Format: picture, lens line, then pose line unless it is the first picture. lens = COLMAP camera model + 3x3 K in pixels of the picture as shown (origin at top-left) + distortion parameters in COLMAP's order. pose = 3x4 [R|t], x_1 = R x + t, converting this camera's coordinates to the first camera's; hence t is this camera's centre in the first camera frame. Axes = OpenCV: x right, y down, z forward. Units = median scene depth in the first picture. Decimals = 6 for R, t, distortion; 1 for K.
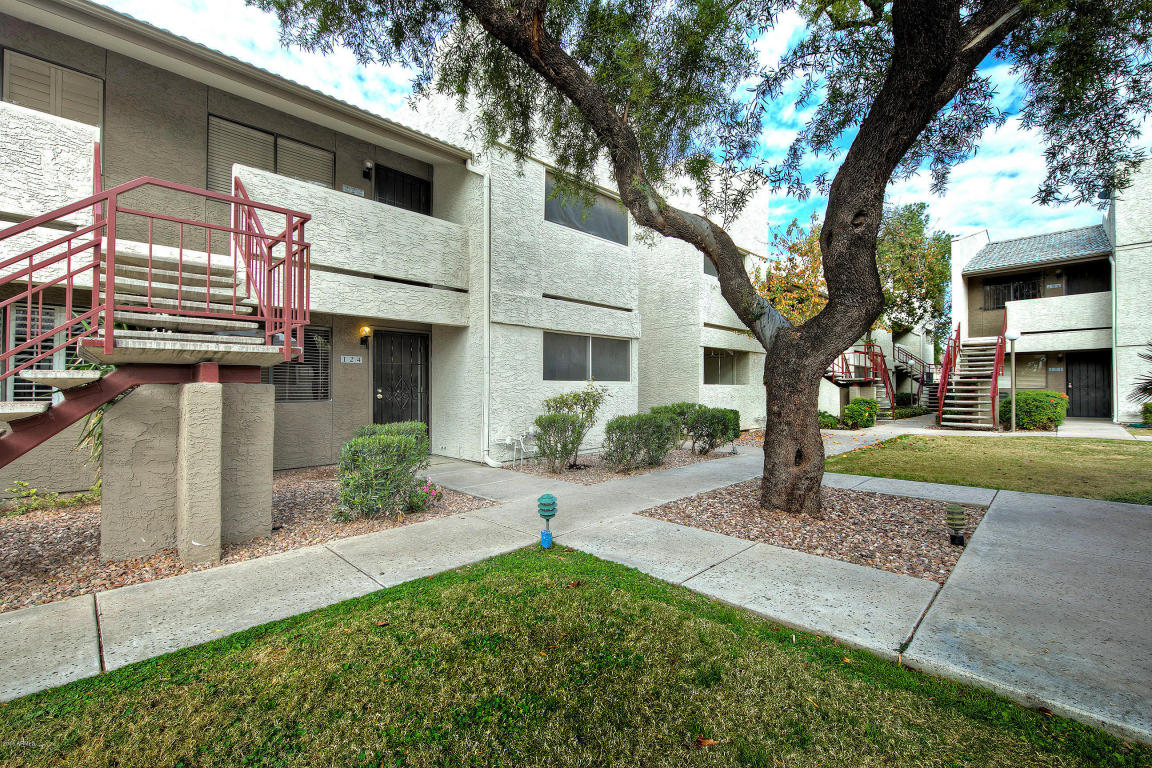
lens RADIAL K [[496.4, 0, 576.1], [0, 496.4, 383.4], [0, 0, 1]] dist [0.000018, 0.000000]
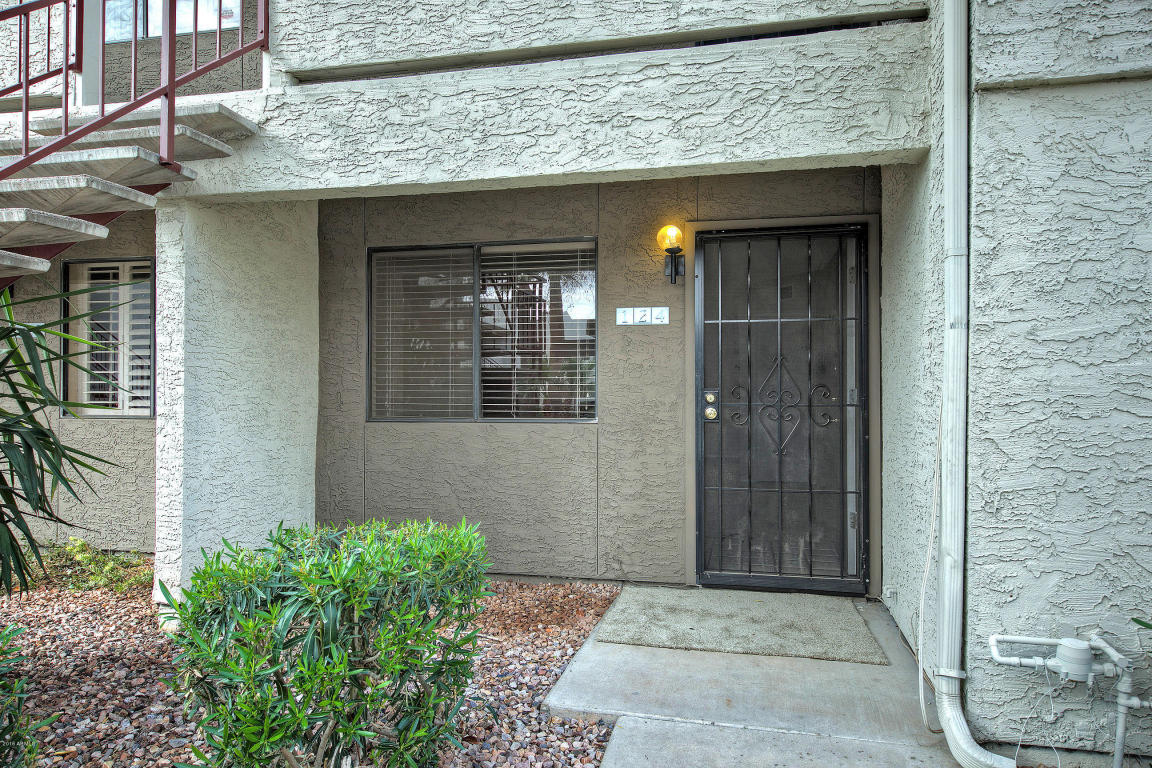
lens RADIAL K [[747.4, 0, 574.8], [0, 747.4, 381.9], [0, 0, 1]] dist [0.004745, 0.000738]
pose [[0.523927, -0.002072, -0.851761, 0.013384], [0.006013, 0.999981, 0.001265, 0.002198], [0.851742, -0.005784, 0.523929, 0.663178]]
